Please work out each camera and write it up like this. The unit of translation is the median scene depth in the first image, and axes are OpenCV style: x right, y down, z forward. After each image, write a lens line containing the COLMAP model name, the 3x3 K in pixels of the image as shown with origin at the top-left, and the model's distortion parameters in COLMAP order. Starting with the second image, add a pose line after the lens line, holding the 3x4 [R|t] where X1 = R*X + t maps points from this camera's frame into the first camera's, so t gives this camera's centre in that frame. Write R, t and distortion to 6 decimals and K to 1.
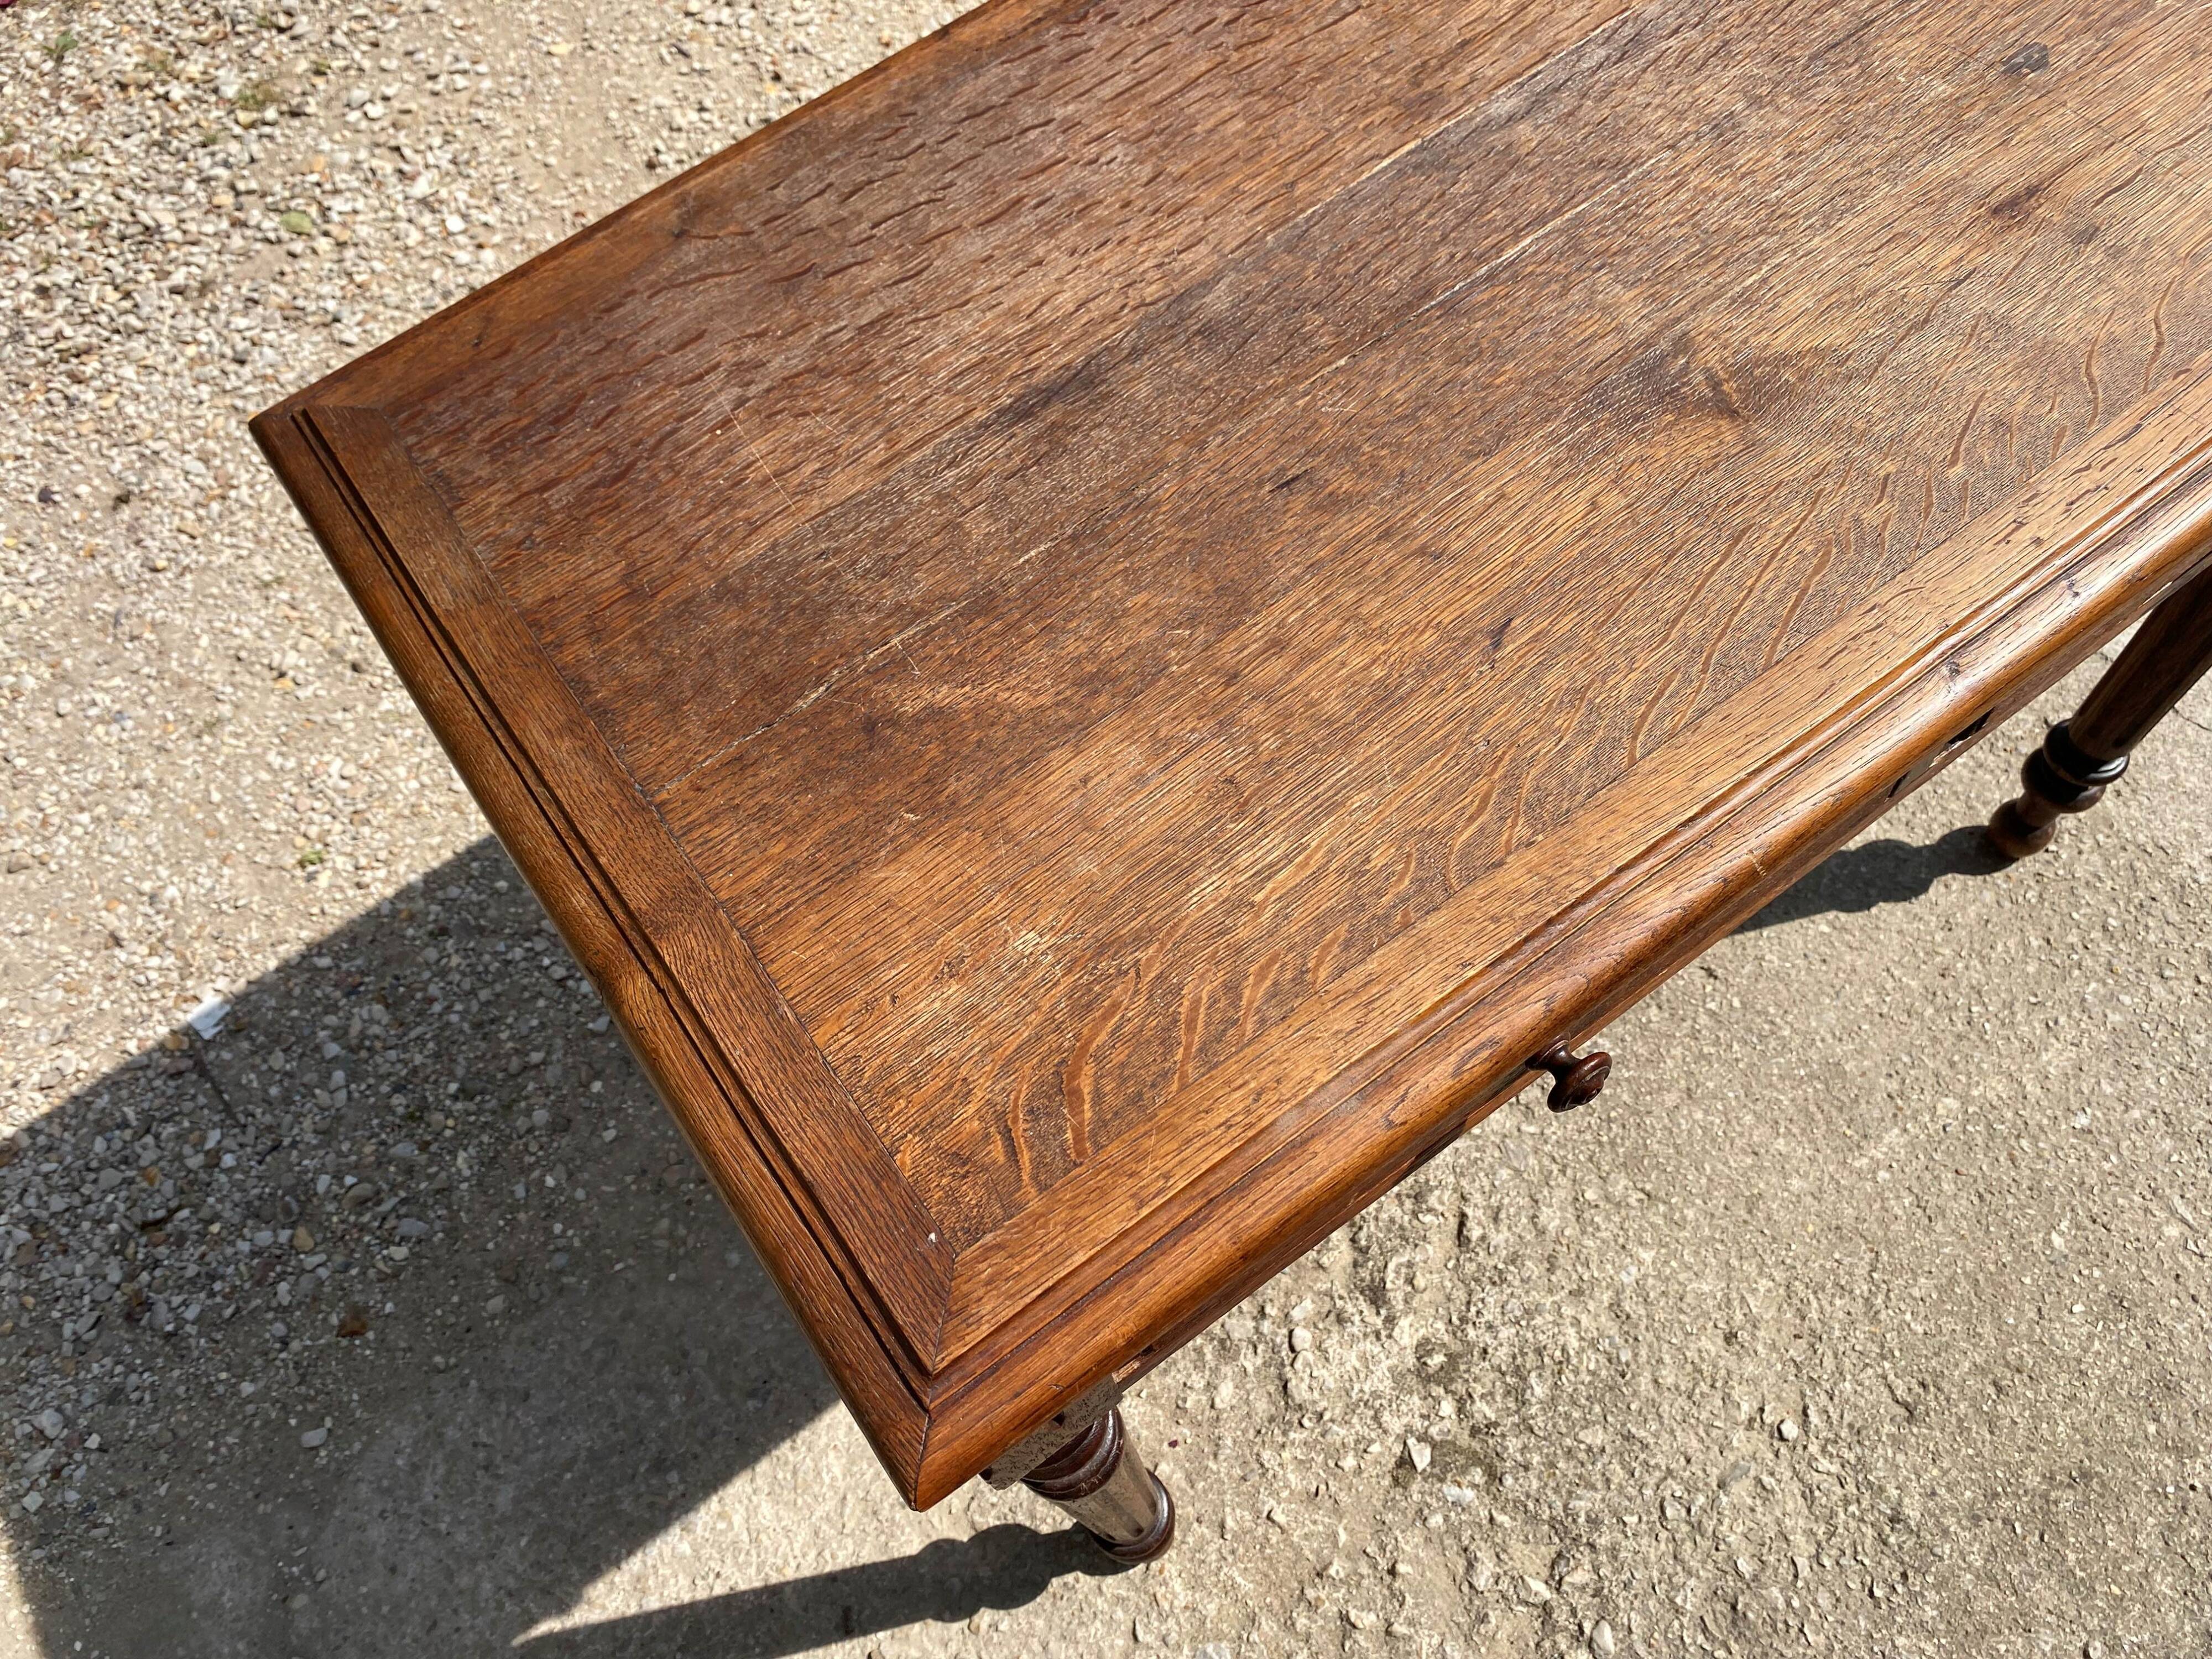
lens RADIAL K [[1692.7, 0, 1062.0], [0, 1692.7, 839.2], [0, 0, 1]] dist [0.013698, -0.011473]
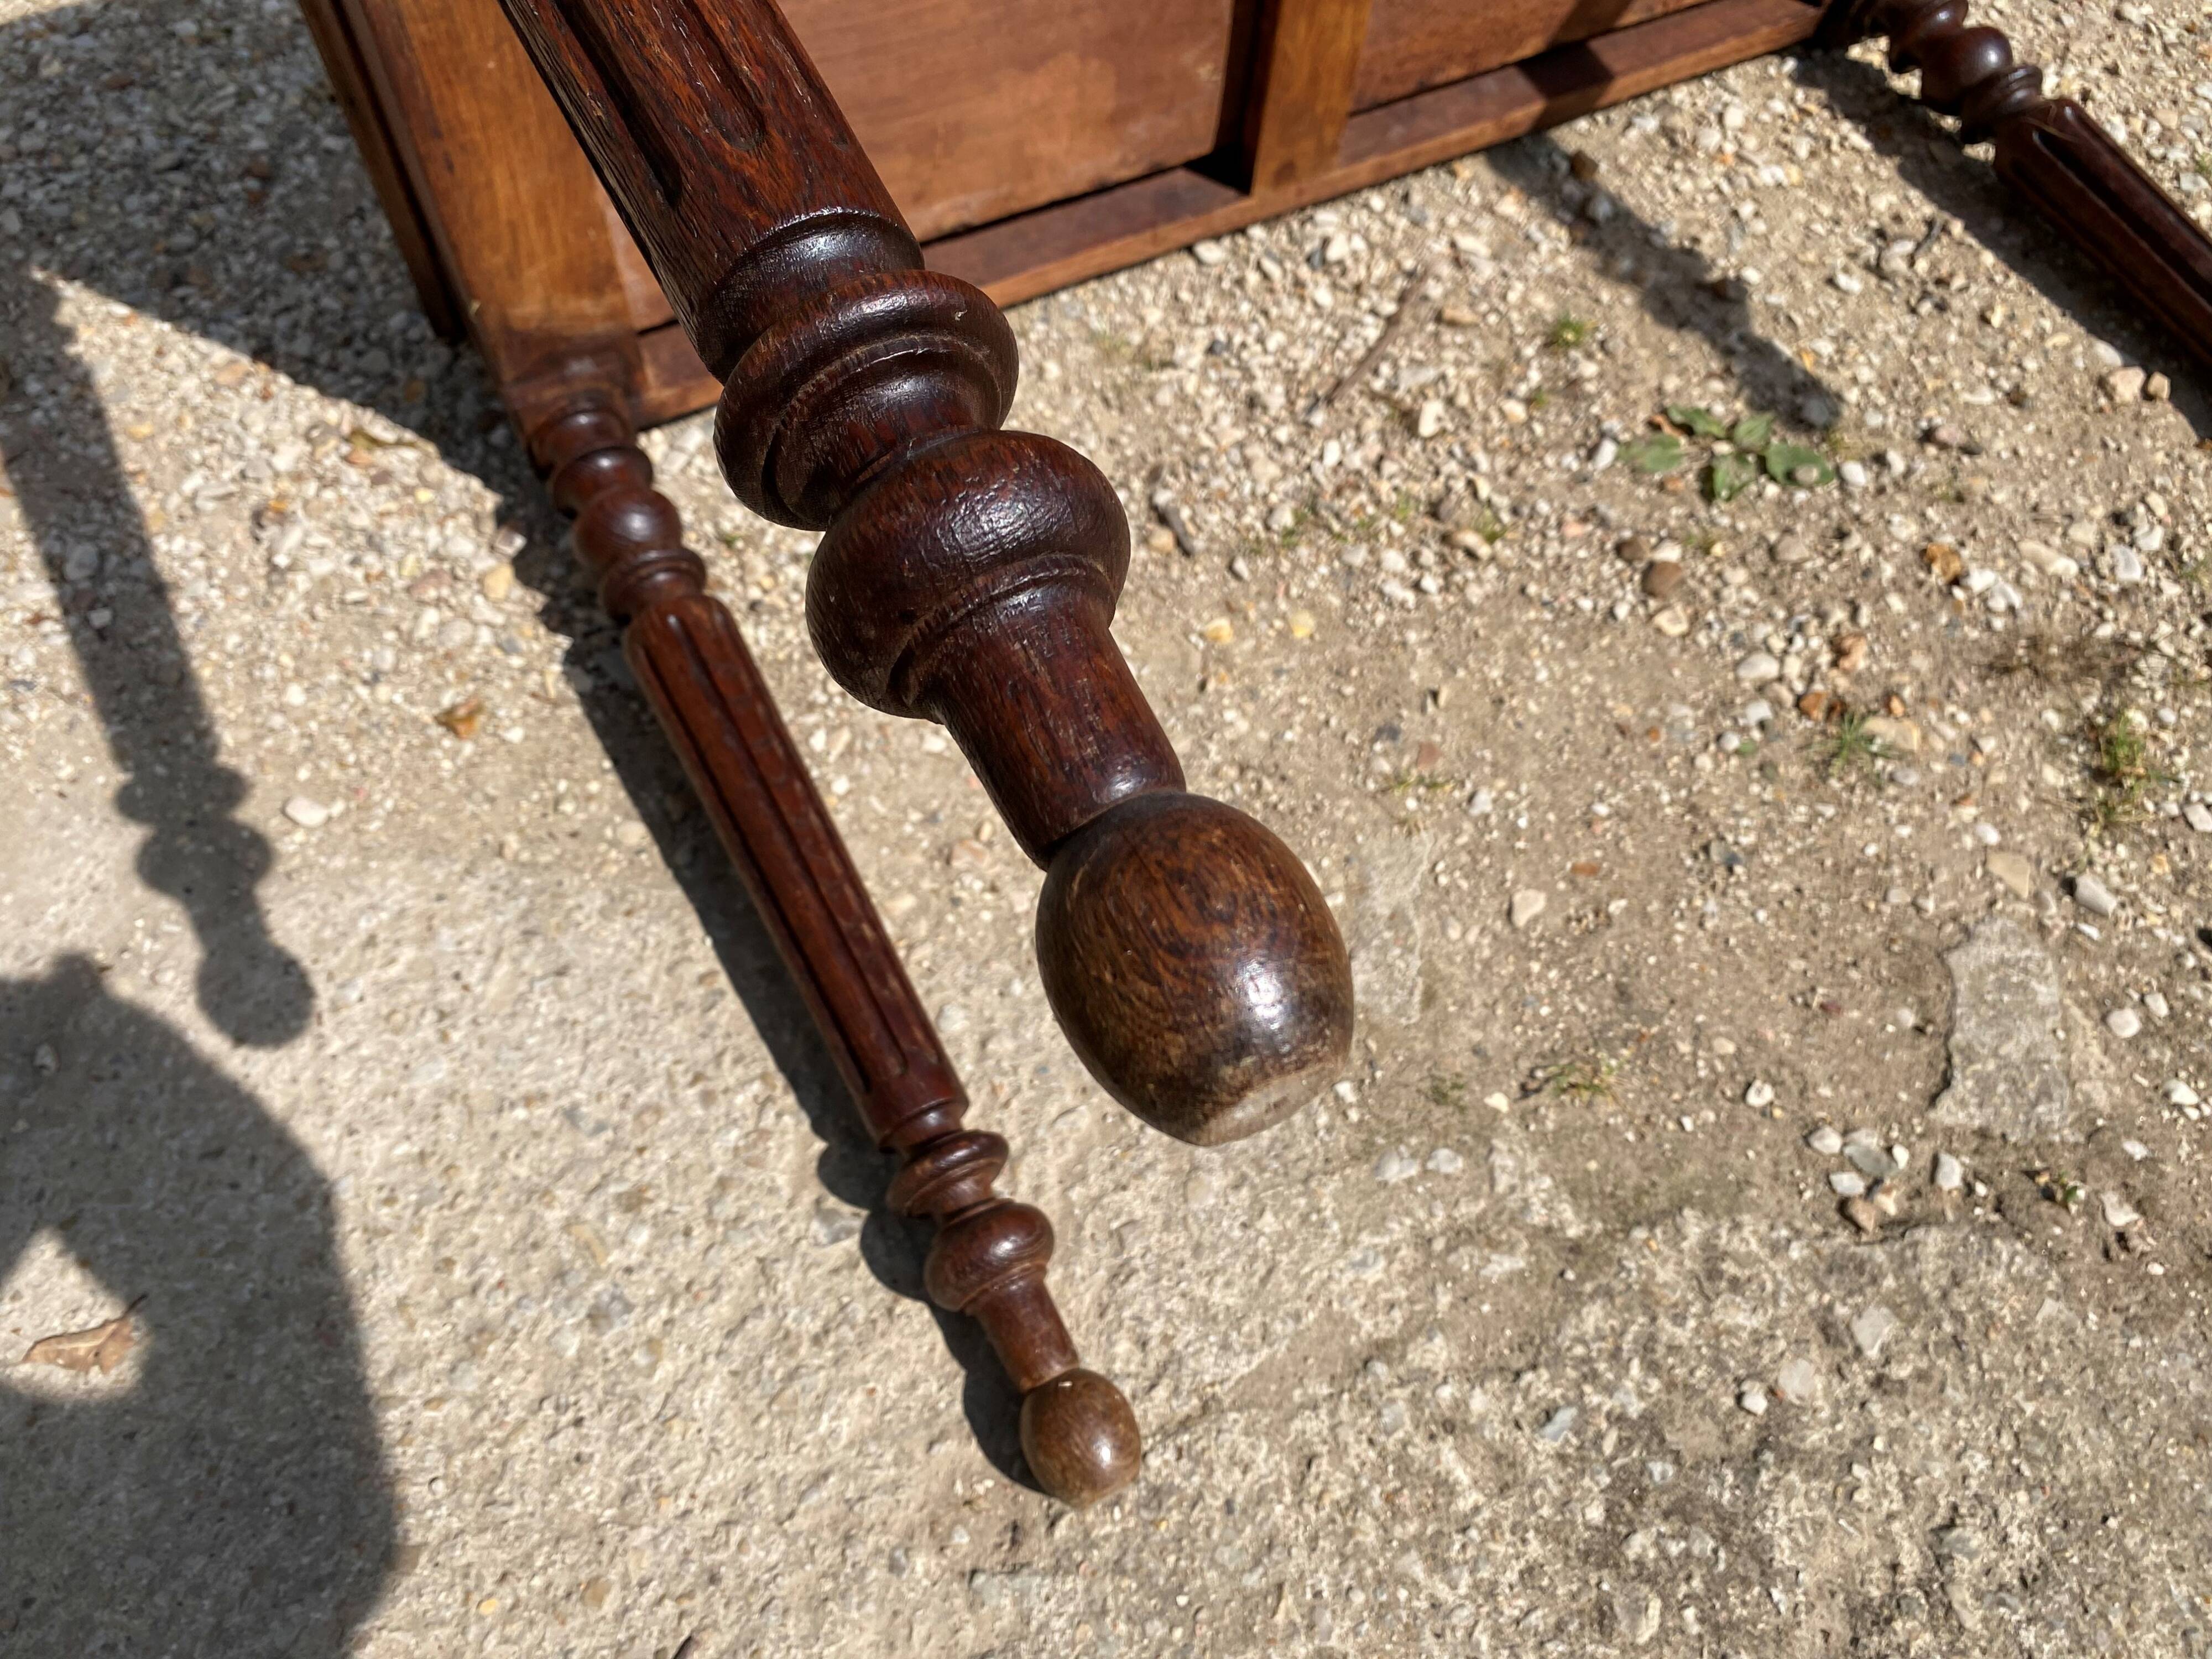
lens RADIAL K [[1692.7, 0, 1098.9], [0, 1692.7, 829.0], [0, 0, 1]] dist [0.013698, -0.011473]
pose [[0.748367, 0.619250, -0.237645, -0.059794], [-0.623128, 0.779157, 0.068020, 0.130137], [0.227284, 0.097180, 0.968967, 0.457474]]
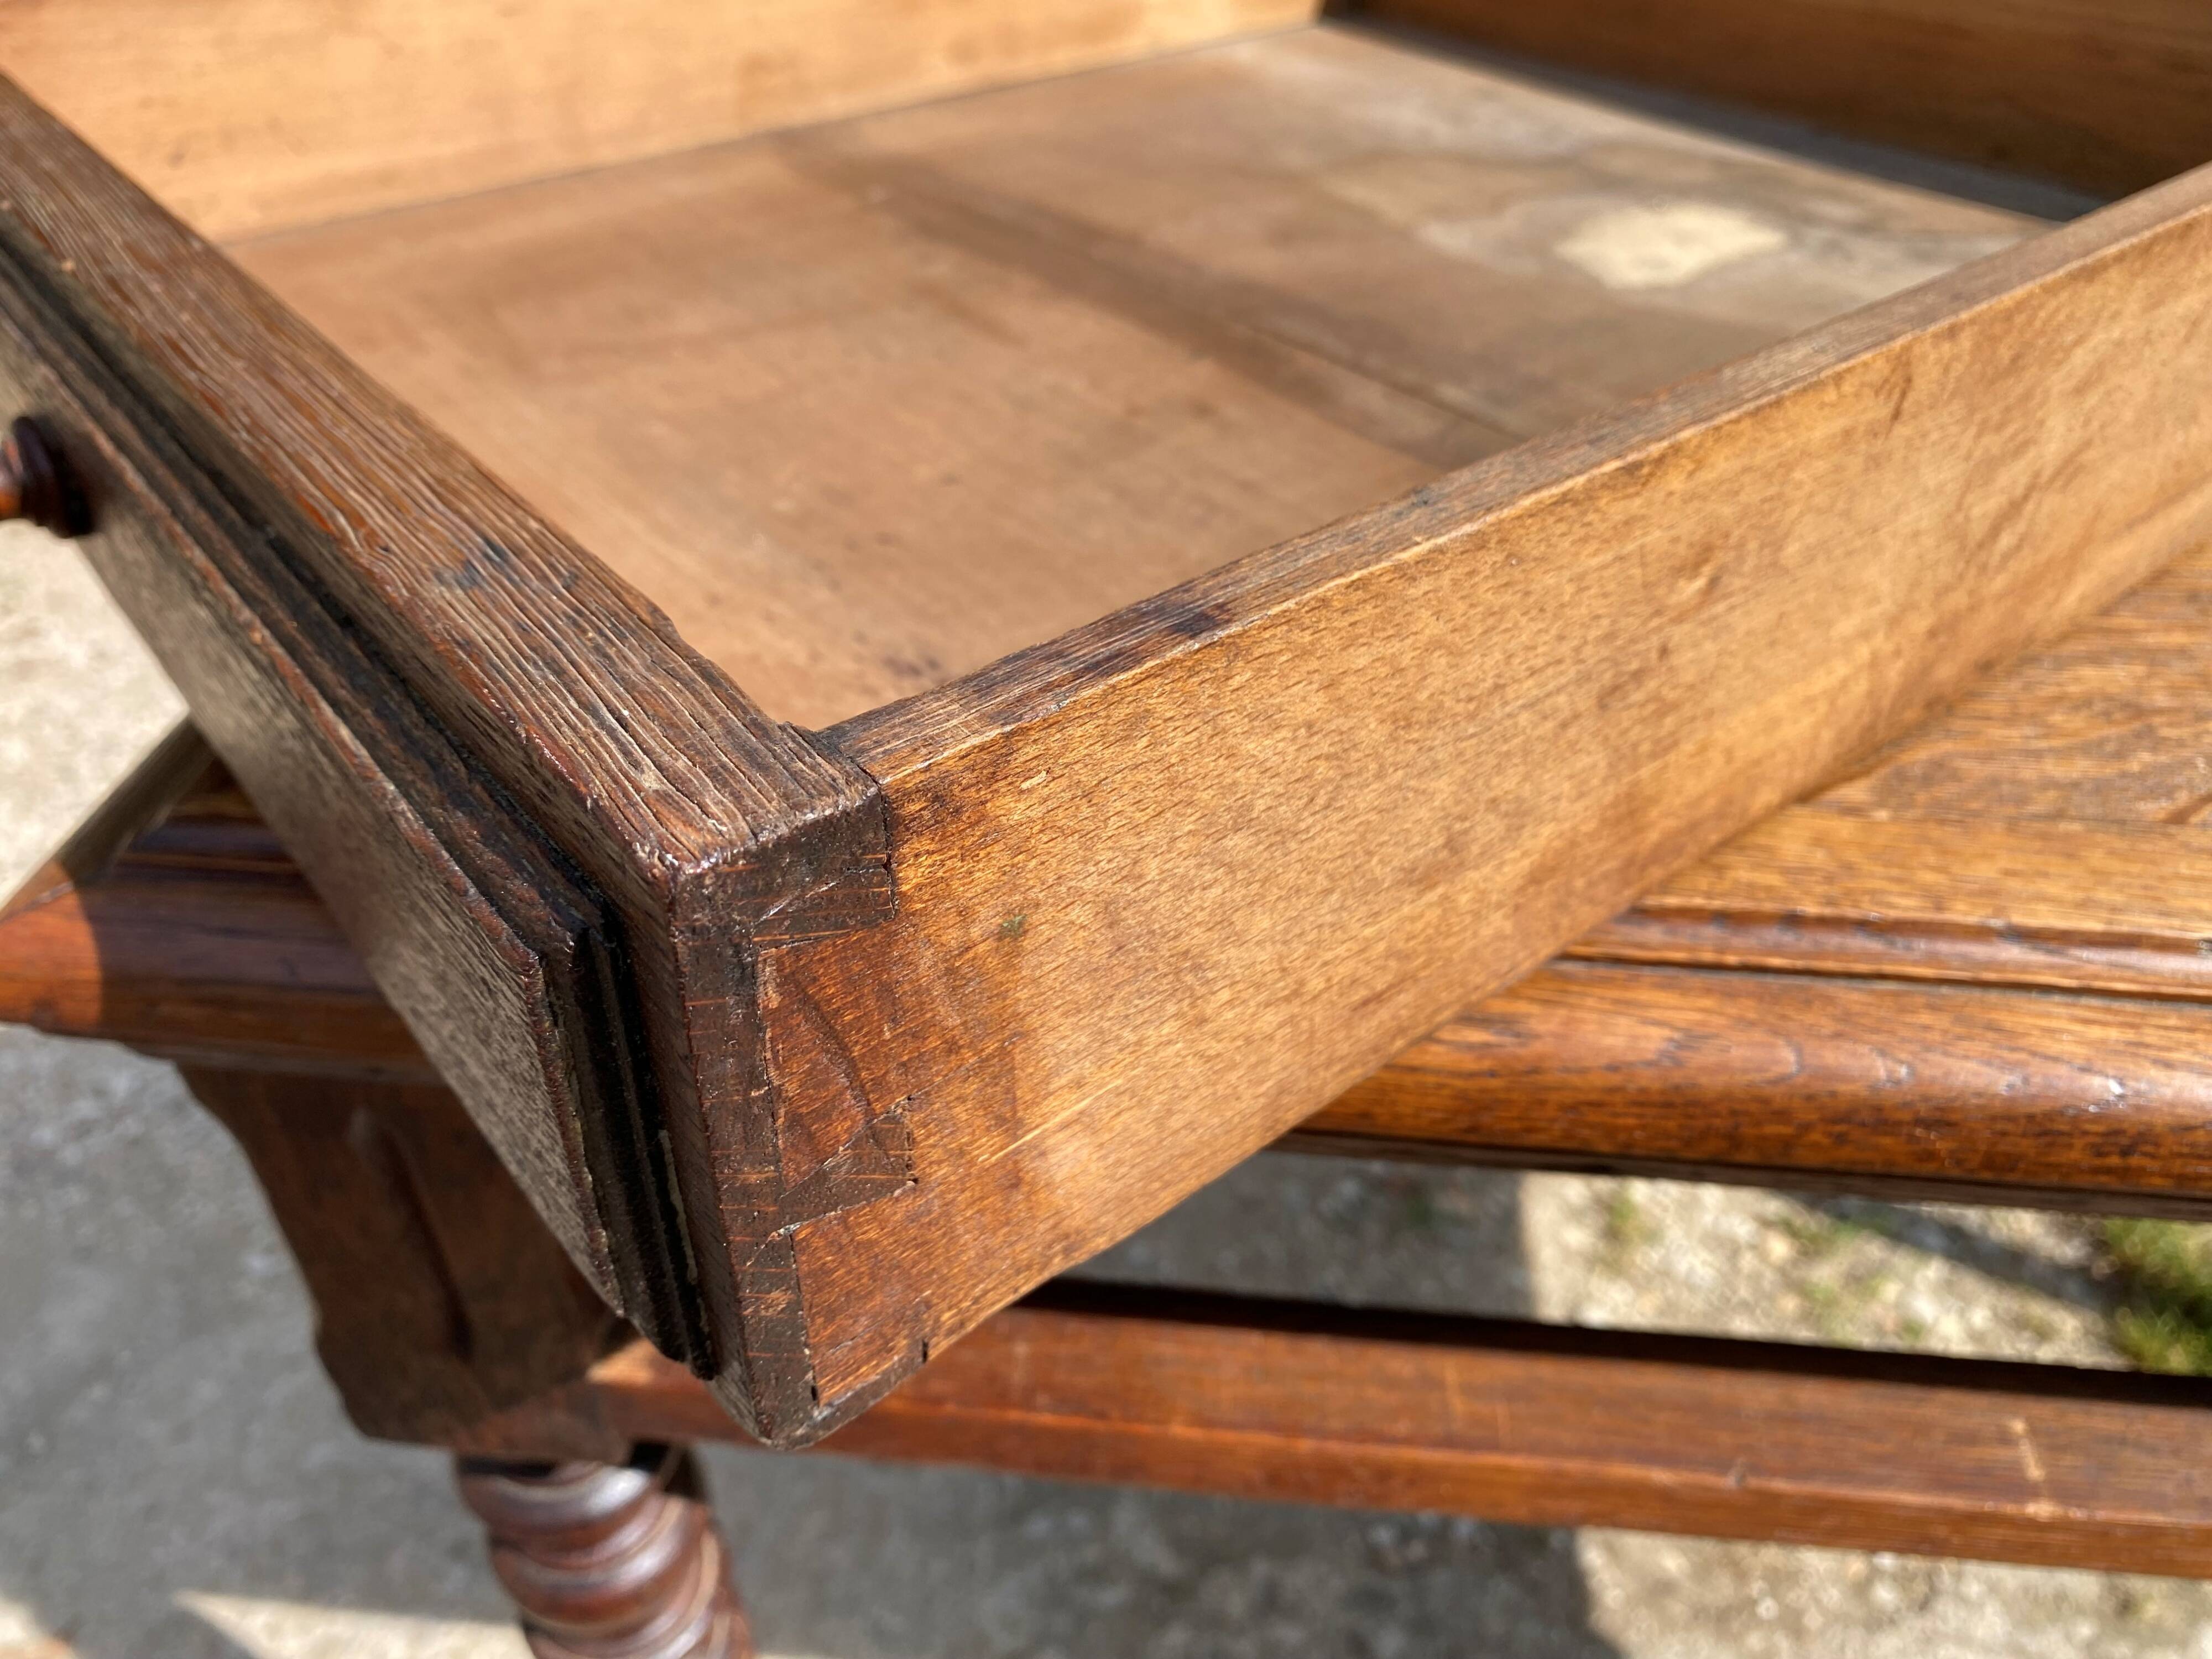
lens RADIAL K [[1692.7, 0, 1031.4], [0, 1692.7, 813.2], [0, 0, 1]] dist [0.013698, -0.011473]
pose [[0.742934, 0.486605, -0.459635, 0.145955], [-0.619302, 0.760258, -0.196146, 0.104579], [0.253996, 0.430376, 0.866177, 0.253459]]
